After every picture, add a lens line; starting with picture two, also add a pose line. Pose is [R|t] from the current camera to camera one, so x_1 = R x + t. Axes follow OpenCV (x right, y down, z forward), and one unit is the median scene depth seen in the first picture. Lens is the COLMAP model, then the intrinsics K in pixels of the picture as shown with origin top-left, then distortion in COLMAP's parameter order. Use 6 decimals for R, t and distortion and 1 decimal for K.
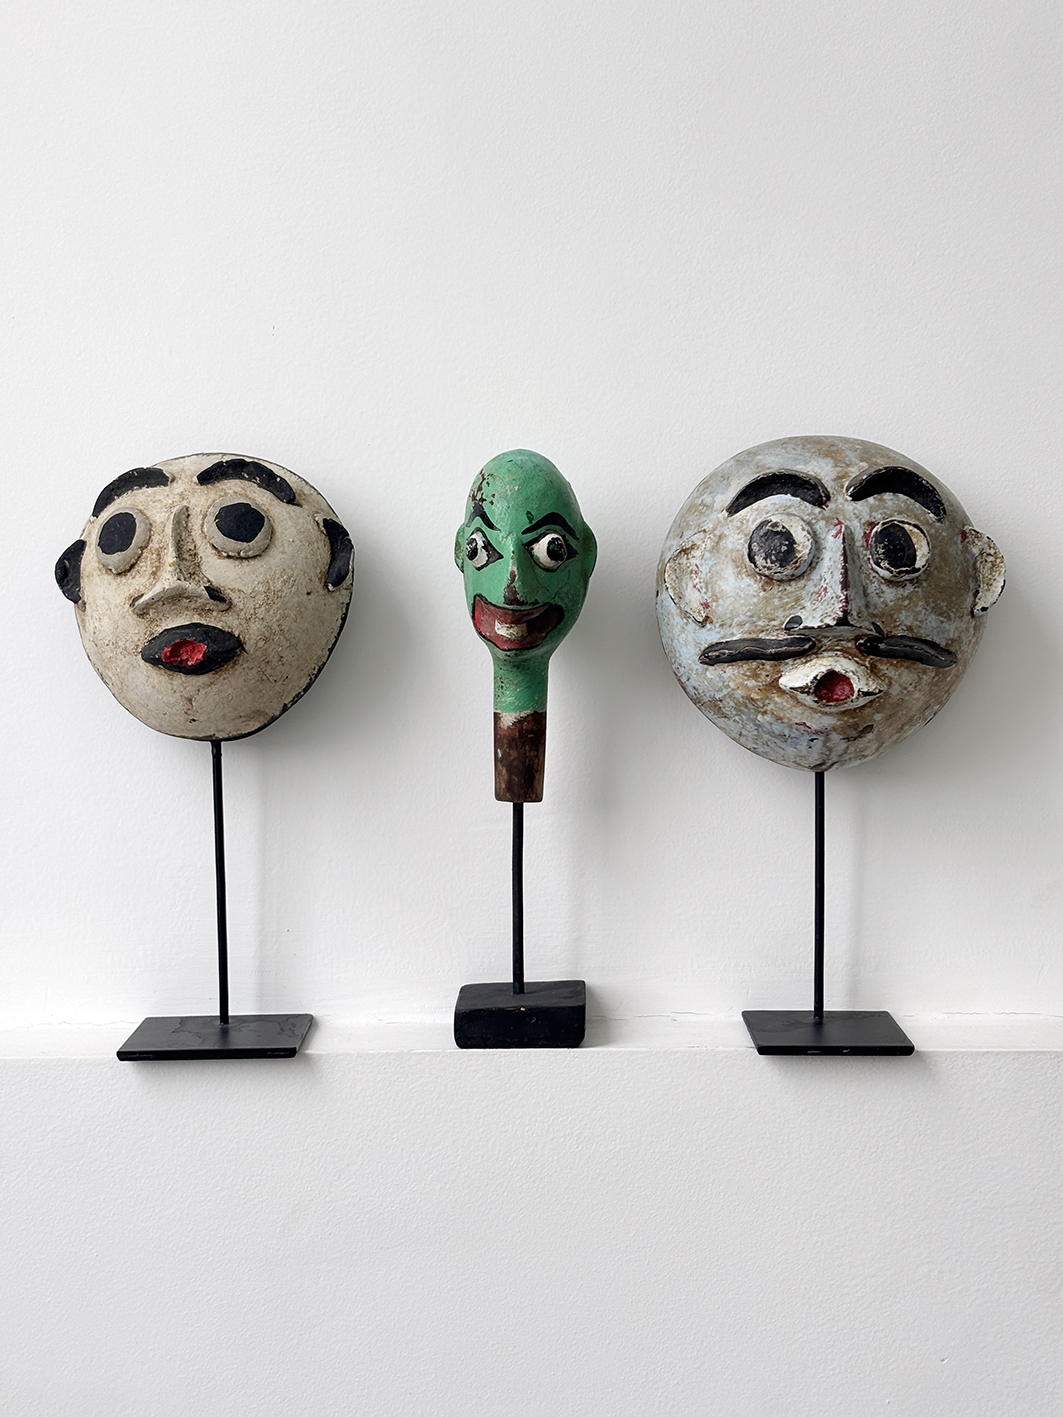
lens RADIAL K [[2143.2, 0, 482.9], [0, 2143.2, 719.2], [0, 0, 1]] dist [0.093627, 0.000000]
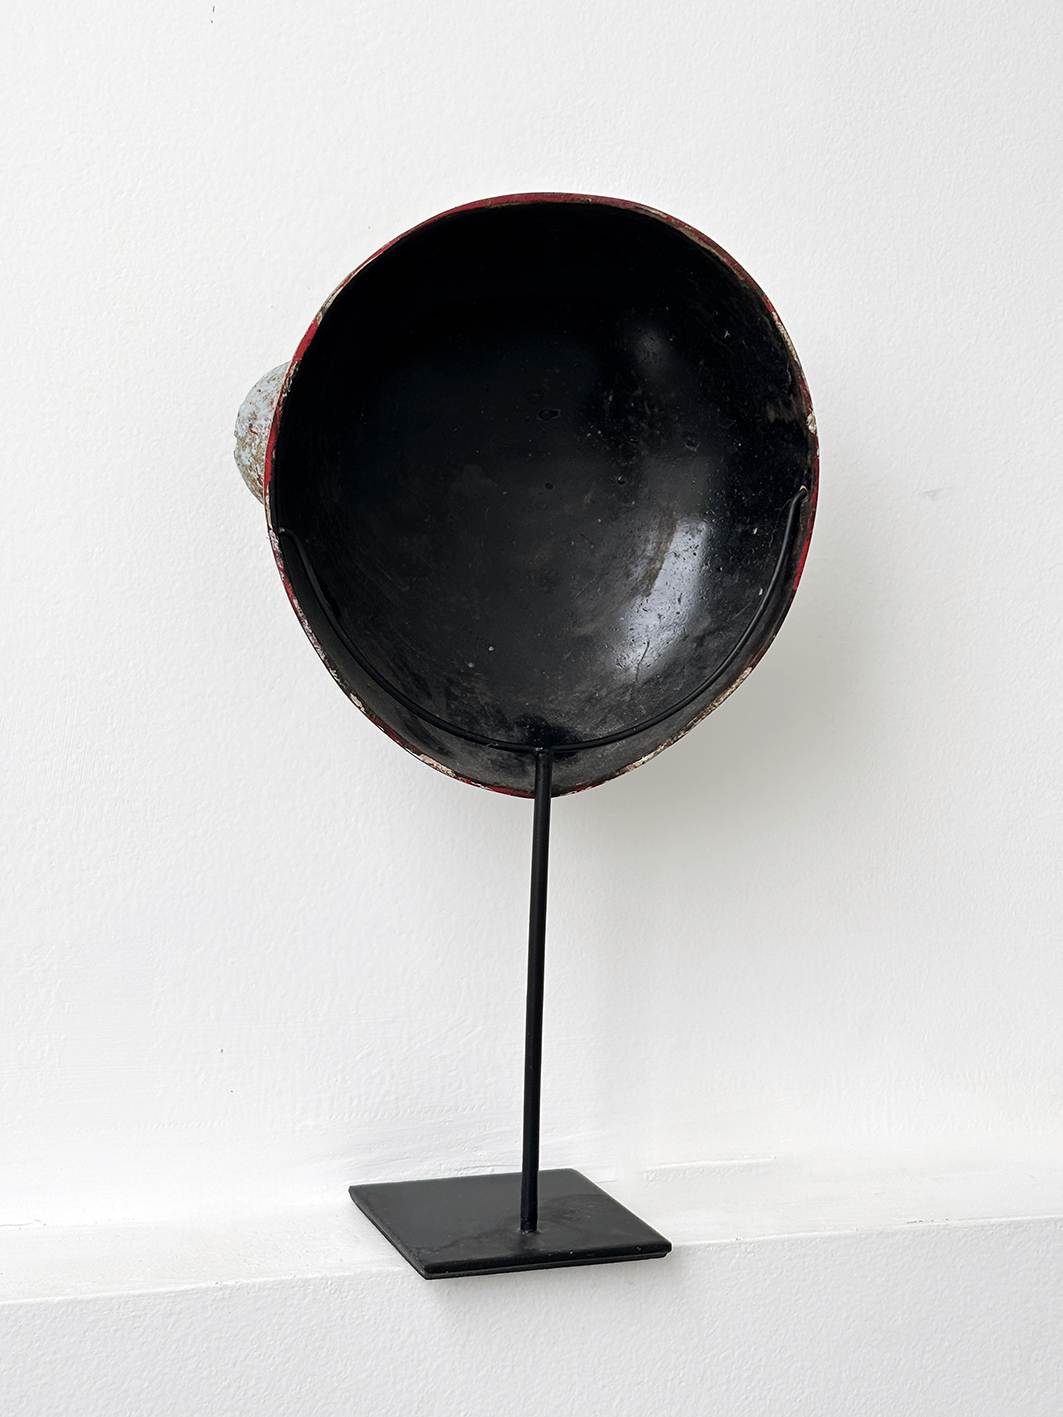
lens RADIAL K [[2231.2, 0, 555.8], [0, 2231.2, 739.0], [0, 0, 1]] dist [0.079006, 0.000000]
pose [[0.926726, 0.002099, 0.375732, -0.065480], [-0.004397, 0.999977, 0.005258, 0.008532], [-0.375712, -0.006525, 0.926714, 0.435592]]
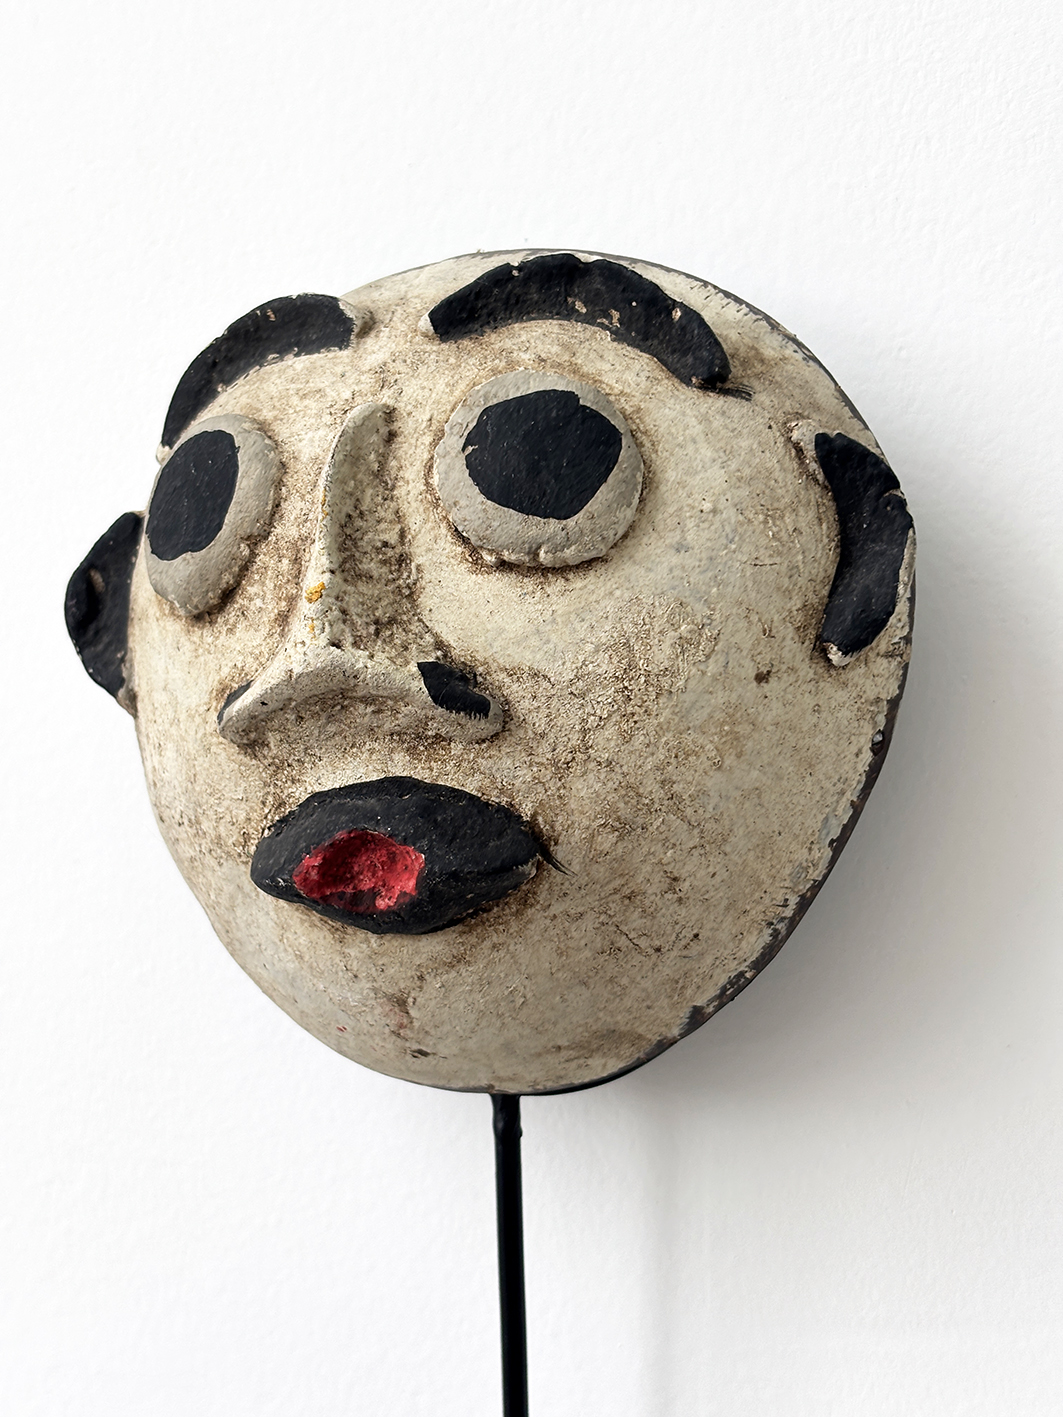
lens RADIAL K [[2231.2, 0, 520.0], [0, 2231.2, 712.2], [0, 0, 1]] dist [0.079006, 0.000000]
pose [[0.964514, 0.005007, -0.263986, 0.236217], [-0.003365, 0.999972, 0.006675, -0.057678], [0.264012, -0.005550, 0.964504, 0.686918]]
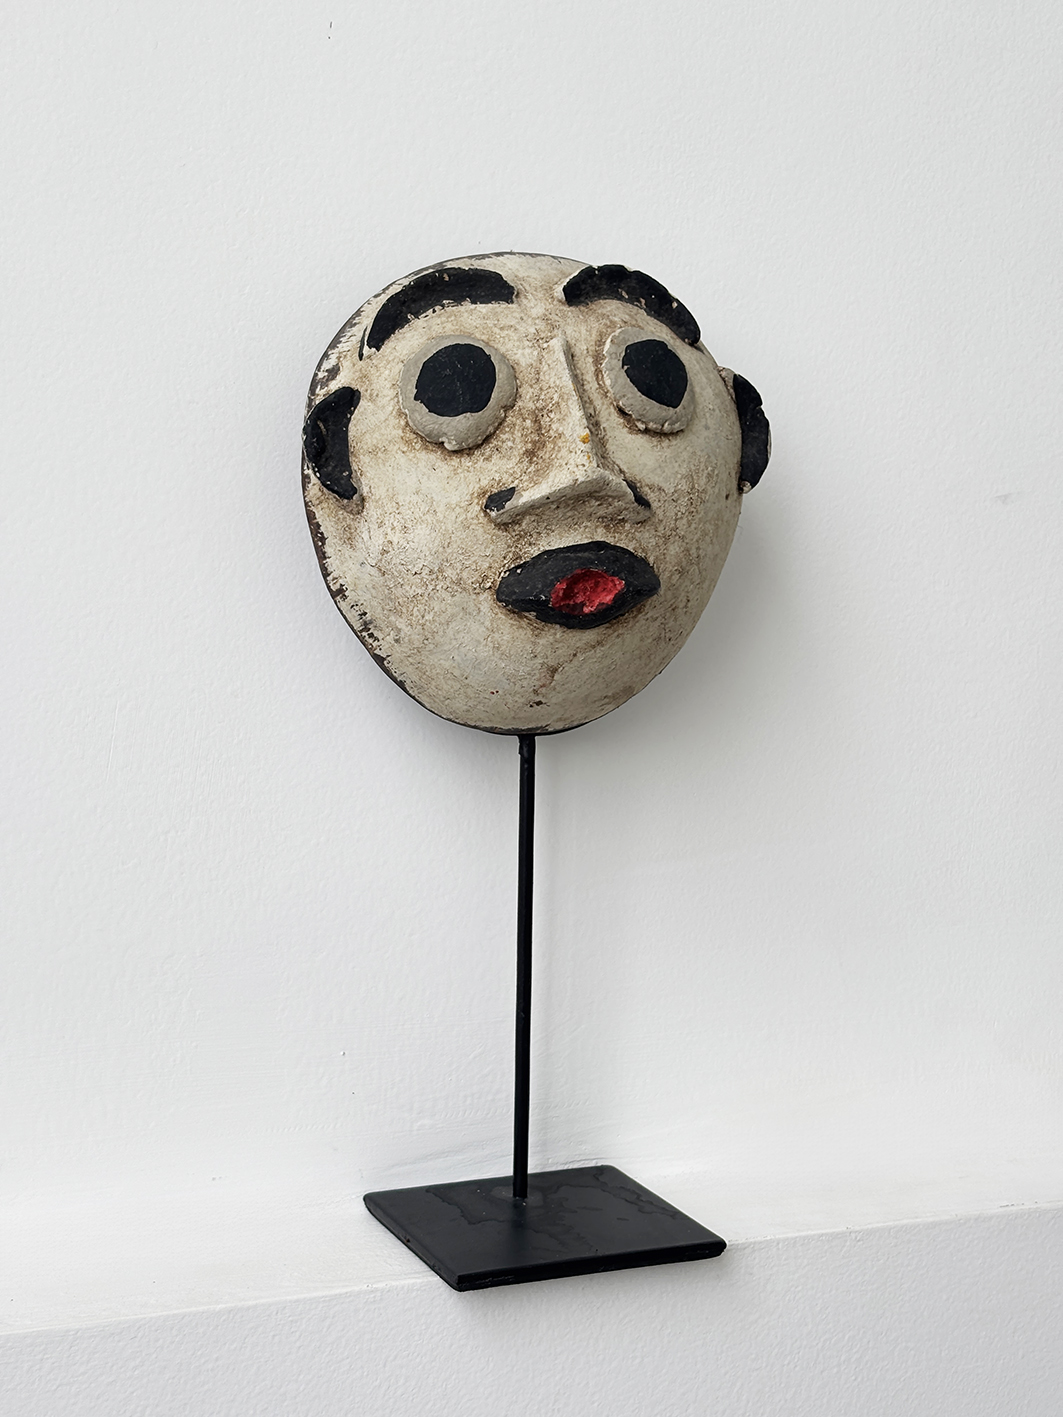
lens RADIAL K [[2231.2, 0, 554.5], [0, 2231.2, 725.0], [0, 0, 1]] dist [0.079006, 0.000000]
pose [[0.897811, -0.013012, 0.440188, -0.145338], [0.000709, 0.999605, 0.028104, -0.013082], [-0.440379, -0.024920, 0.897466, 0.454871]]
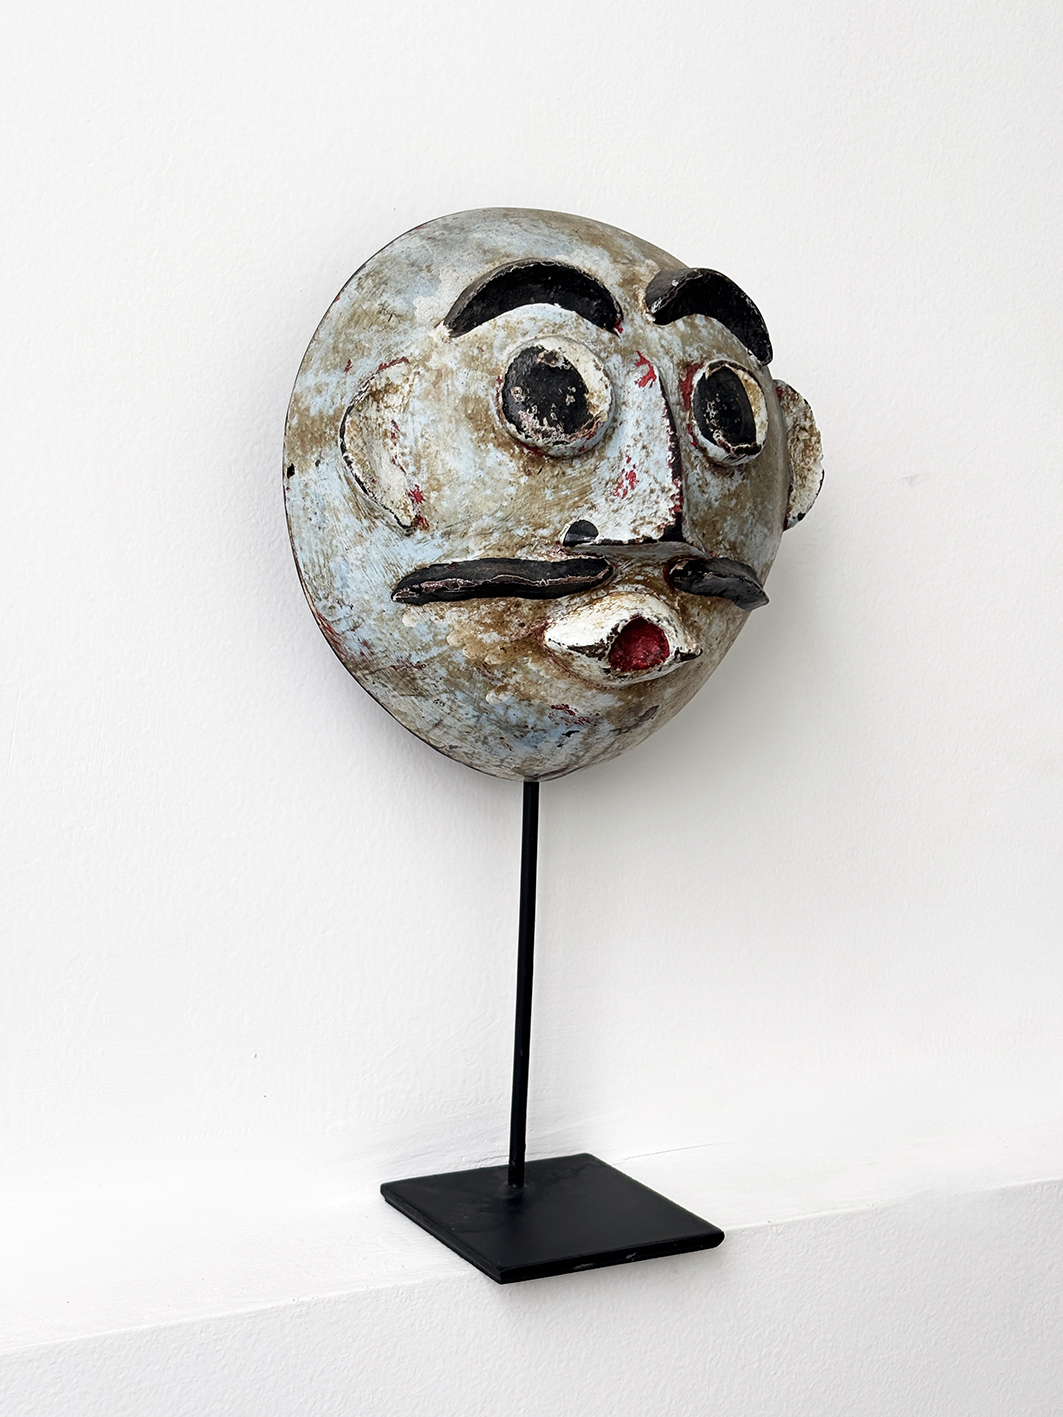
lens RADIAL K [[2231.2, 0, 561.4], [0, 2231.2, 735.2], [0, 0, 1]] dist [0.079006, 0.000000]
pose [[0.847745, -0.026073, 0.529762, -0.172347], [-0.003244, 0.998518, 0.054334, -0.023178], [-0.530393, -0.047780, 0.846404, 0.493451]]
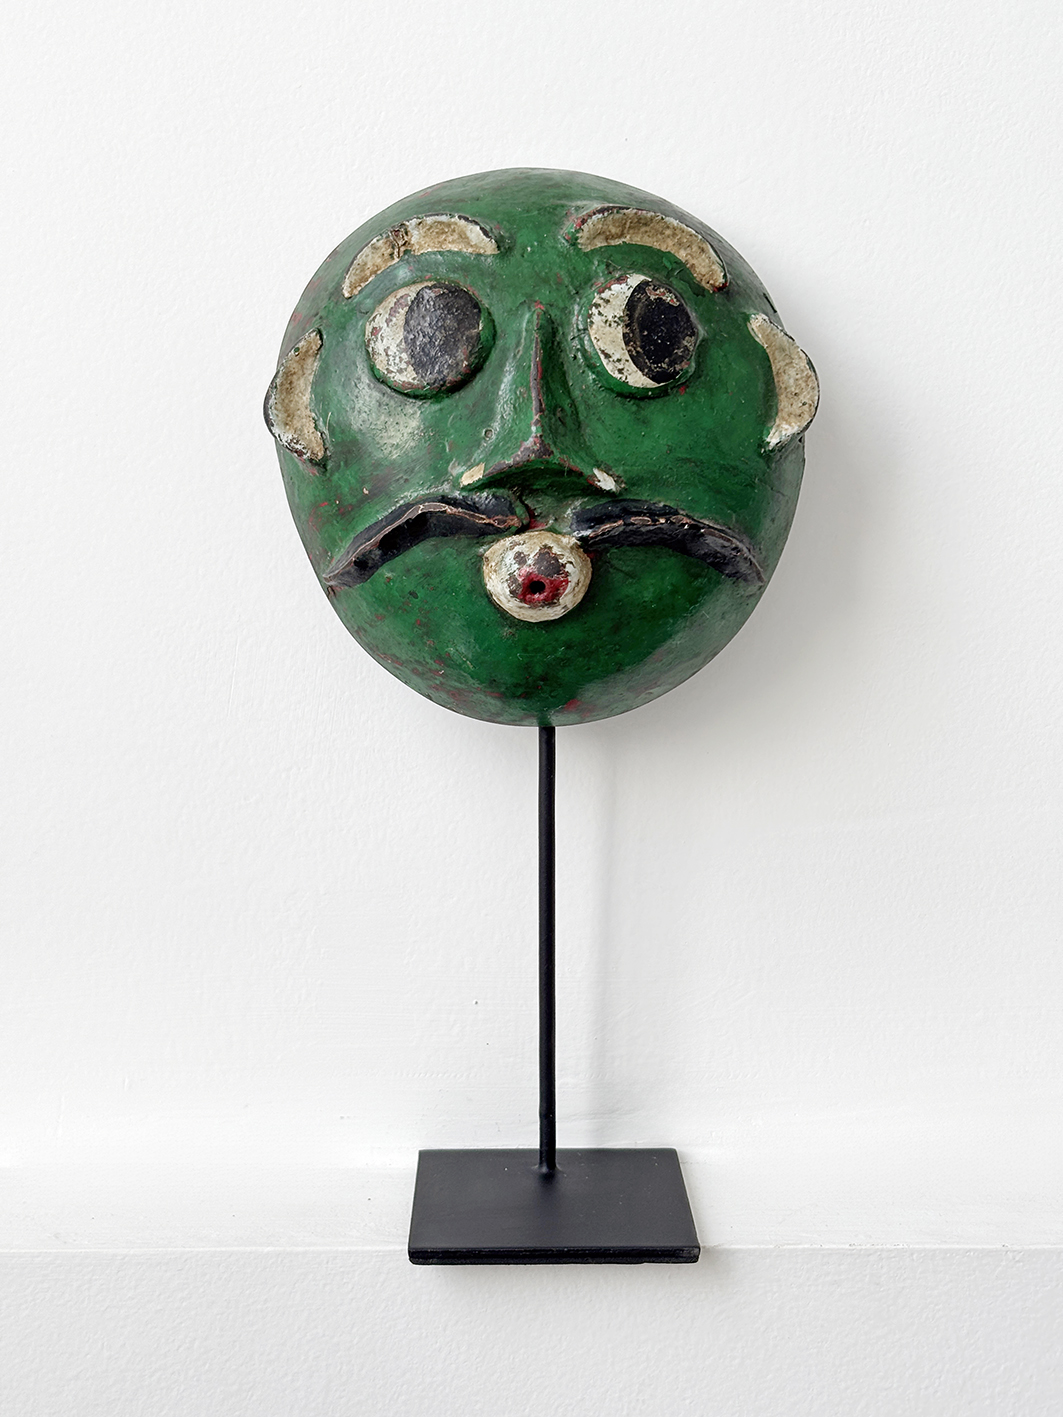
lens RADIAL K [[2231.2, 0, 526.2], [0, 2231.2, 729.0], [0, 0, 1]] dist [0.079006, 0.000000]
pose [[0.999312, -0.005655, 0.036657, 0.080664], [0.002930, 0.997256, 0.073972, -0.022623], [-0.036975, -0.073814, 0.996586, 0.442644]]
